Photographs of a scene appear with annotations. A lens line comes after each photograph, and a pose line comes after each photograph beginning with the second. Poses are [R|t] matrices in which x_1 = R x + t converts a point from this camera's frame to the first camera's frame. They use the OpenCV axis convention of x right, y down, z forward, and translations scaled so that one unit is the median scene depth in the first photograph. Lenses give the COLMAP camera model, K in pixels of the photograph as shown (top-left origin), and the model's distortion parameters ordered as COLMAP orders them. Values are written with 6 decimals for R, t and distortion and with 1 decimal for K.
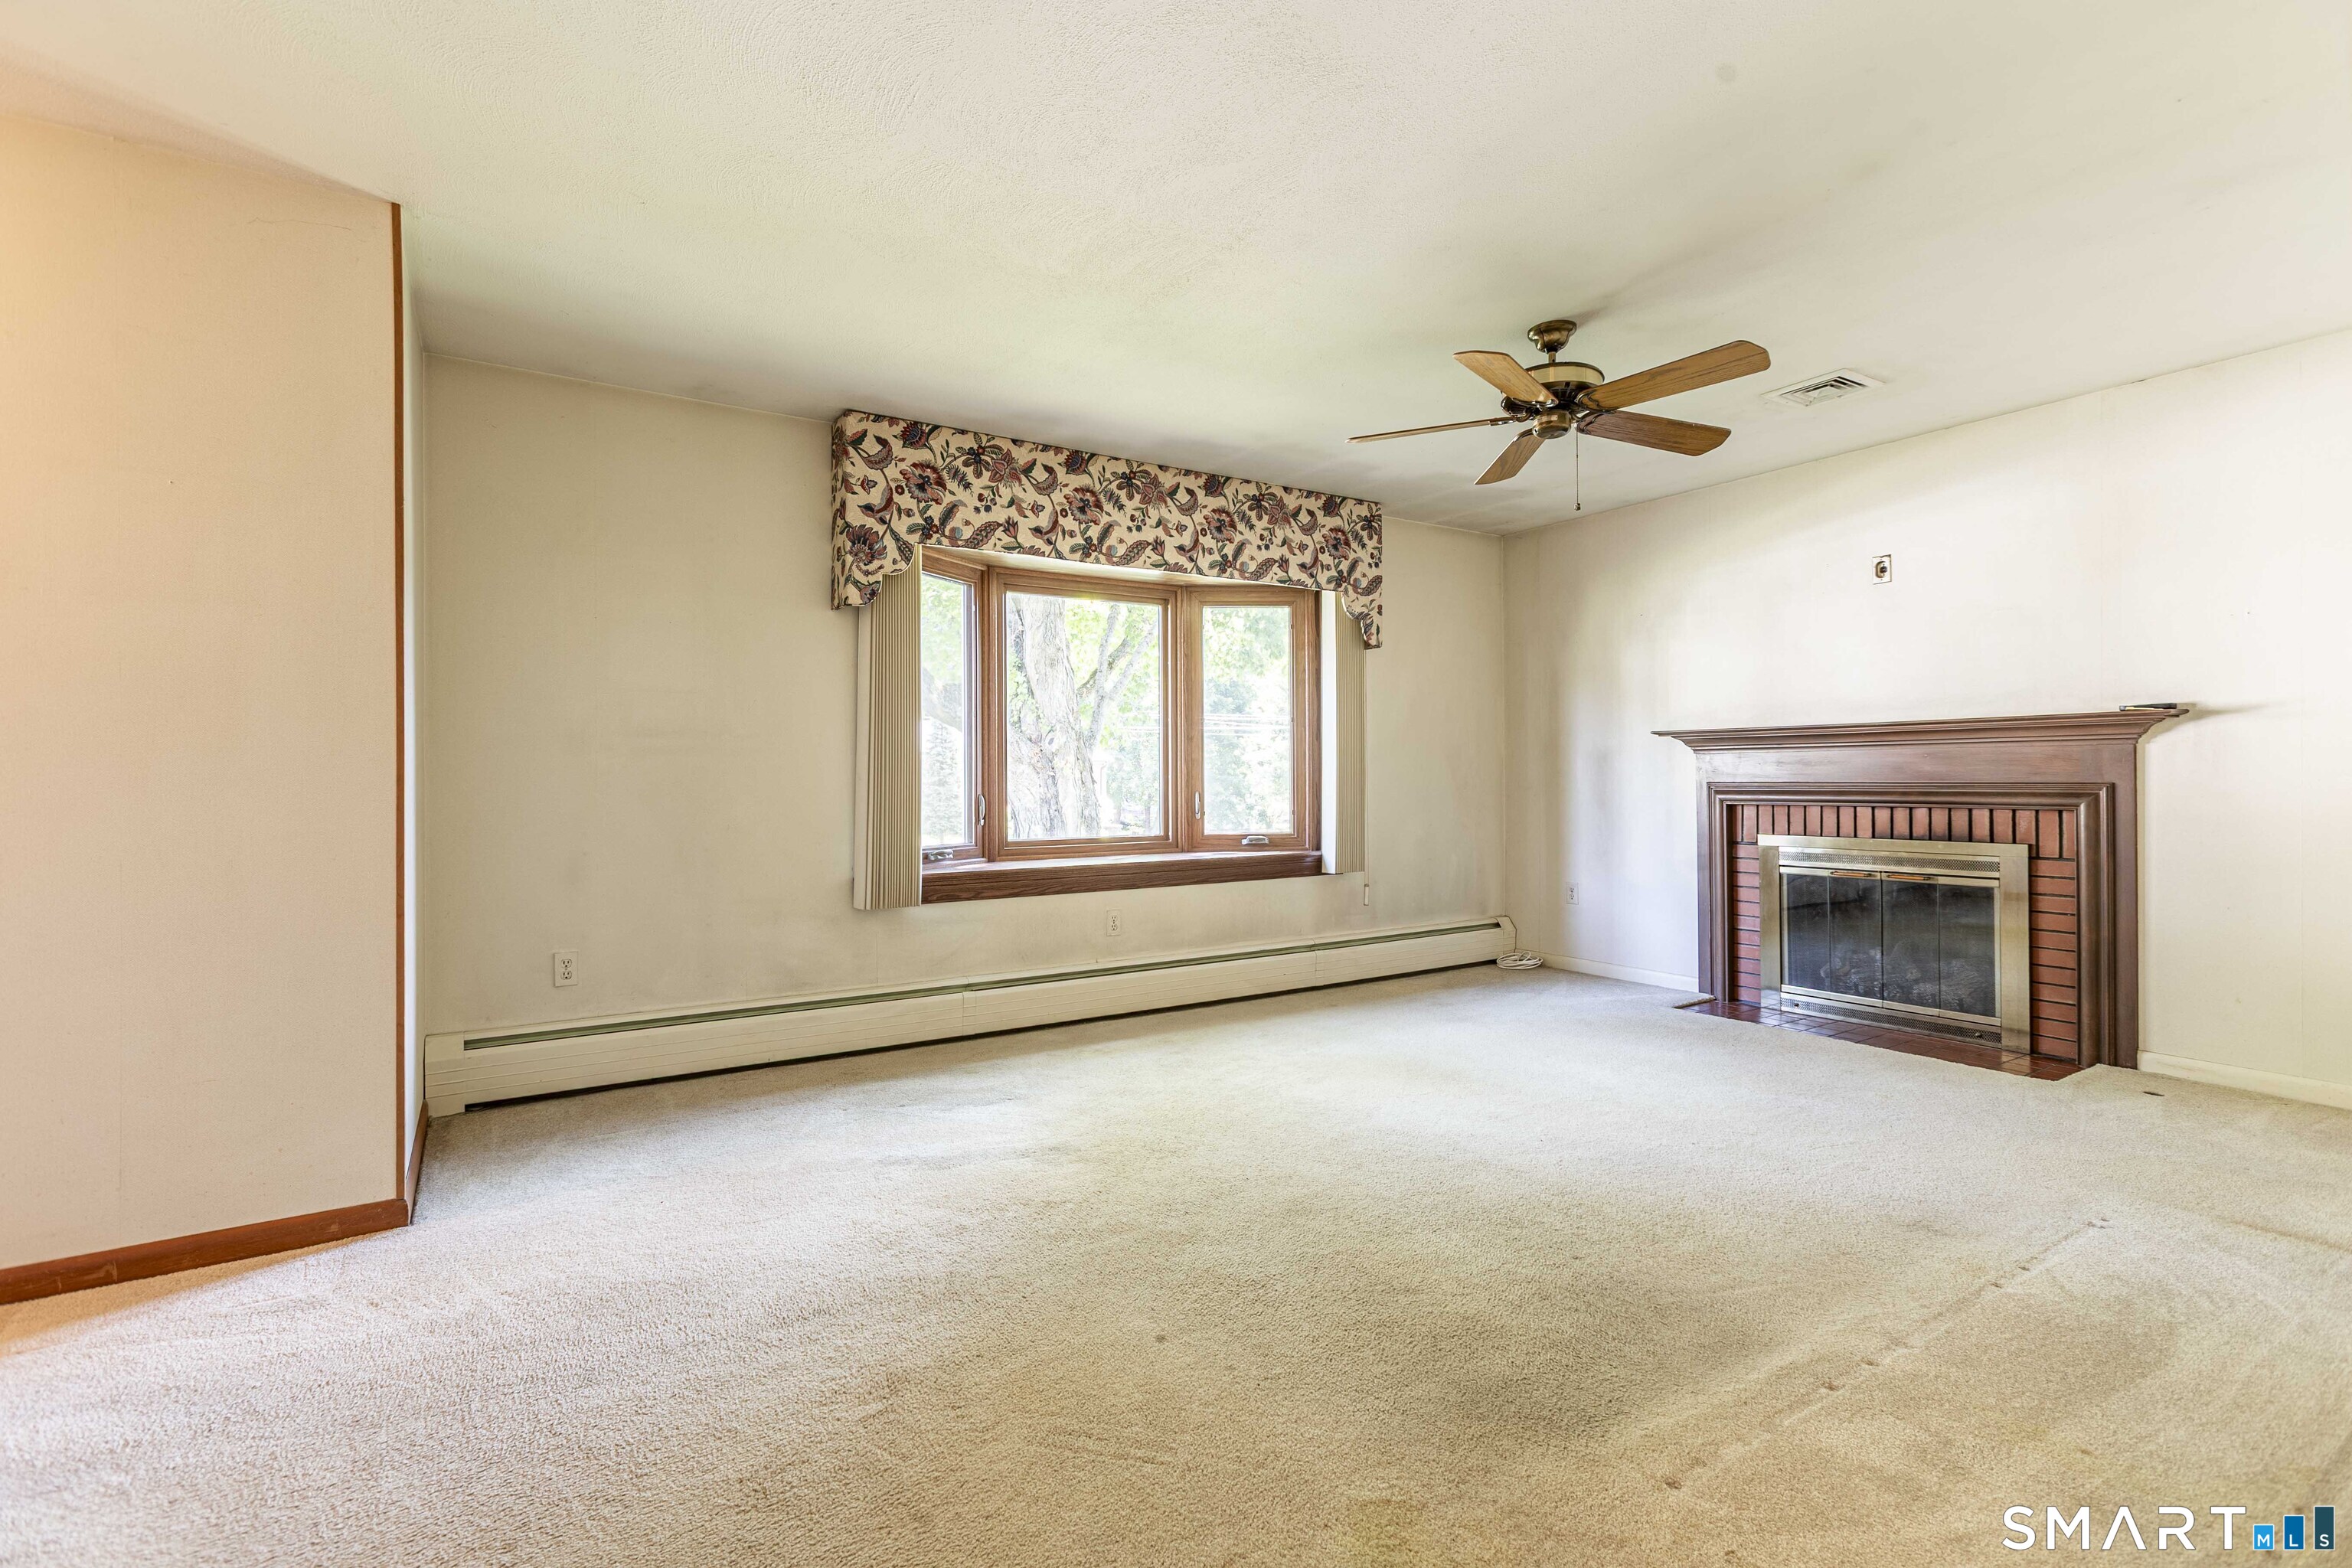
lens RADIAL K [[1077.6, 0, 1100.3], [0, 1077.6, 766.5], [0, 0, 1]] dist [-0.015542, 0.007597]
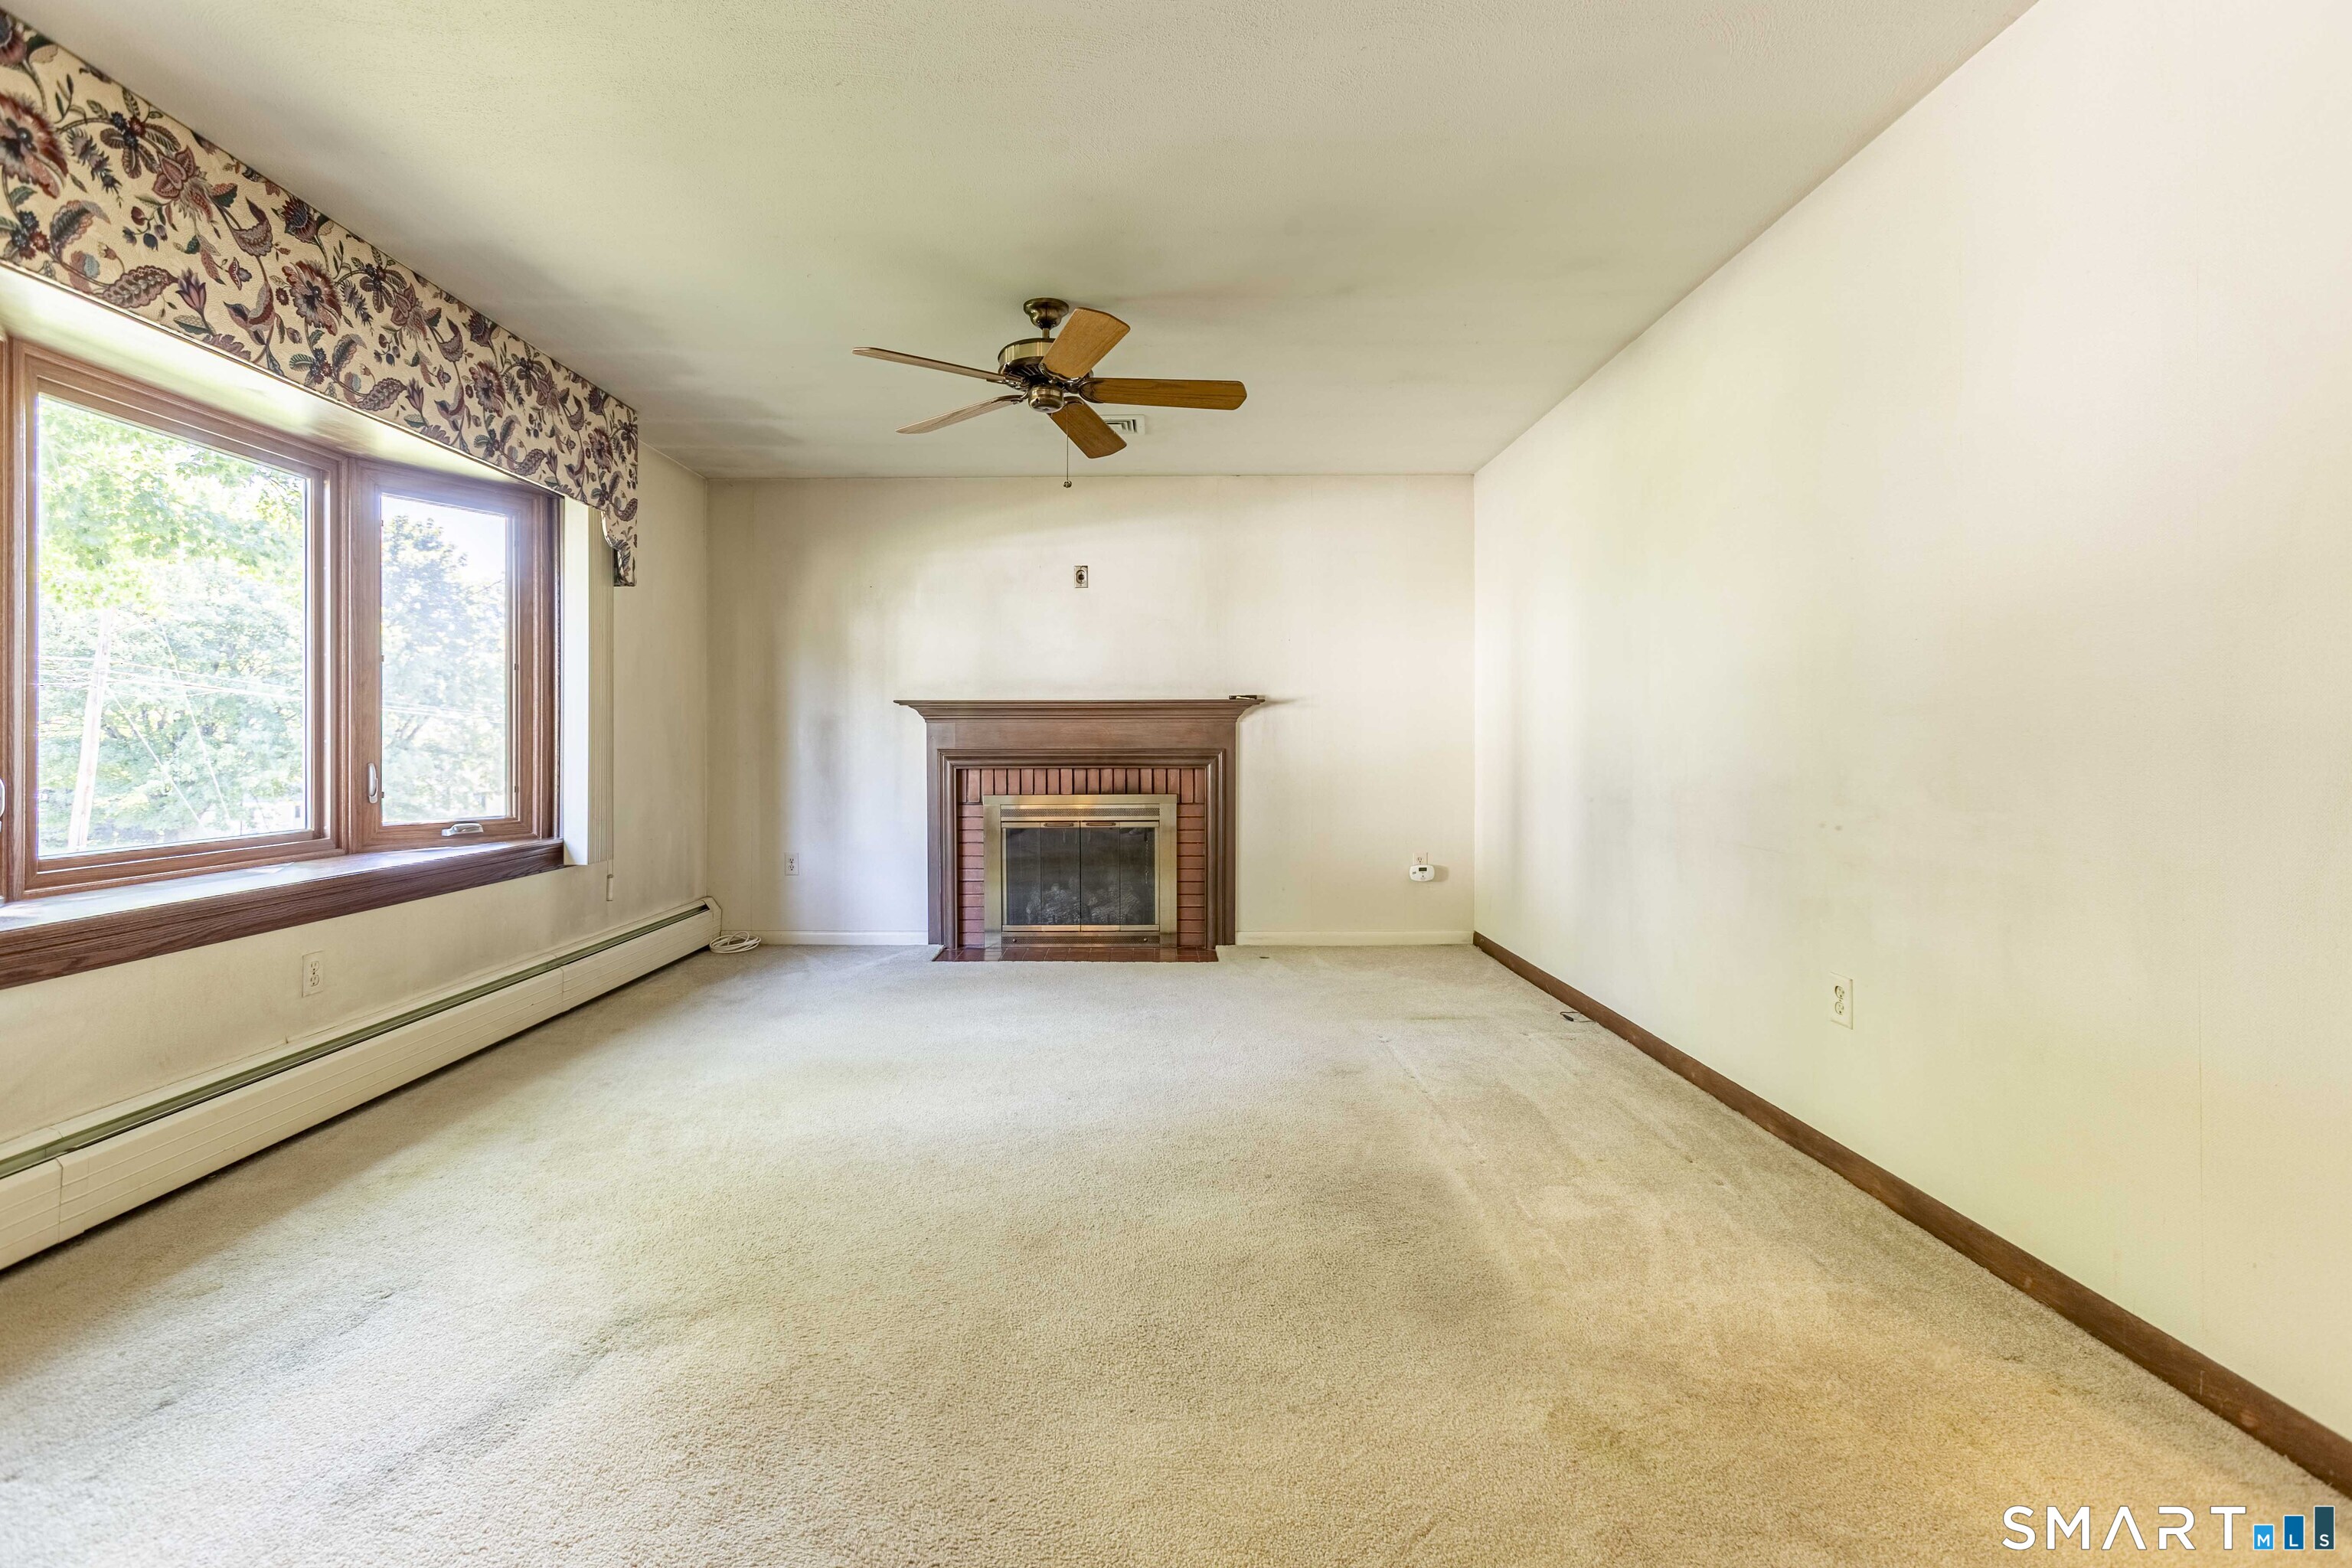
lens RADIAL K [[1077.6, 0, 1194.5], [0, 1077.6, 731.7], [0, 0, 1]] dist [-0.015542, 0.007597]
pose [[0.500358, 0.013595, 0.865712, -0.286341], [-0.009540, 0.999903, -0.010188, 0.006264], [-0.865766, -0.003161, 0.500439, 0.262682]]
